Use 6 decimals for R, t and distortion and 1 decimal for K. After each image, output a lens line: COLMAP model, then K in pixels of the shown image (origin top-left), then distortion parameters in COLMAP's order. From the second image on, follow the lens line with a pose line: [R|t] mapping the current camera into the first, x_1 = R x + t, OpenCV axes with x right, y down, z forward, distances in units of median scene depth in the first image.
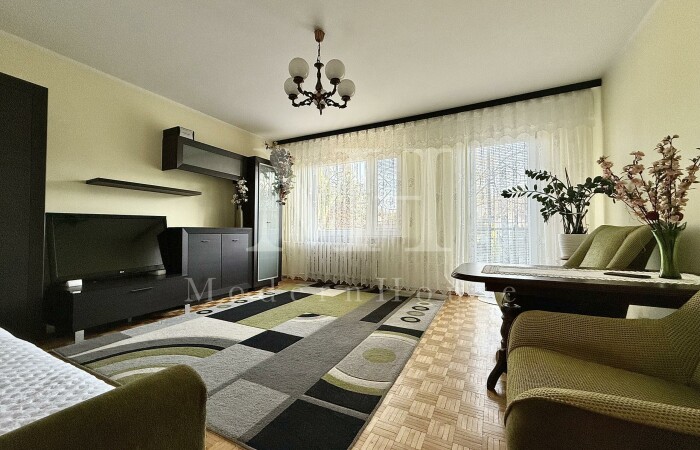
lens RADIAL K [[278.7, 0, 347.1], [0, 278.7, 224.6], [0, 0, 1]] dist [0.000288, 0.000029]
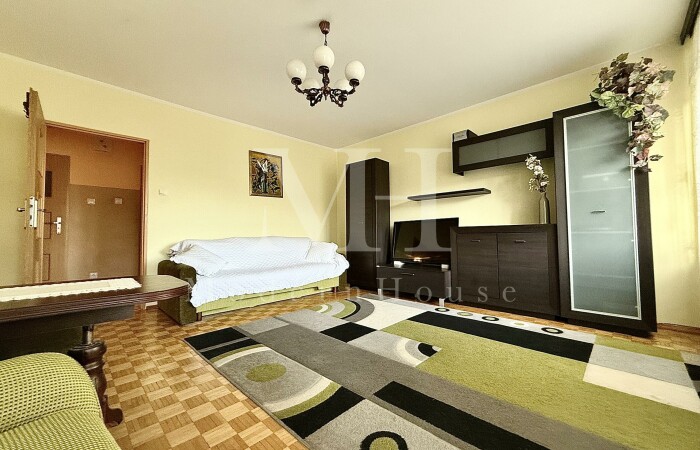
lens RADIAL K [[278.7, 0, 347.1], [0, 278.7, 224.6], [0, 0, 1]] dist [0.000288, 0.000029]
pose [[-0.297210, -0.026960, -0.954431, 0.685609], [0.034362, 0.998652, -0.038909, 0.035415], [0.954194, -0.044360, -0.295883, 1.167675]]
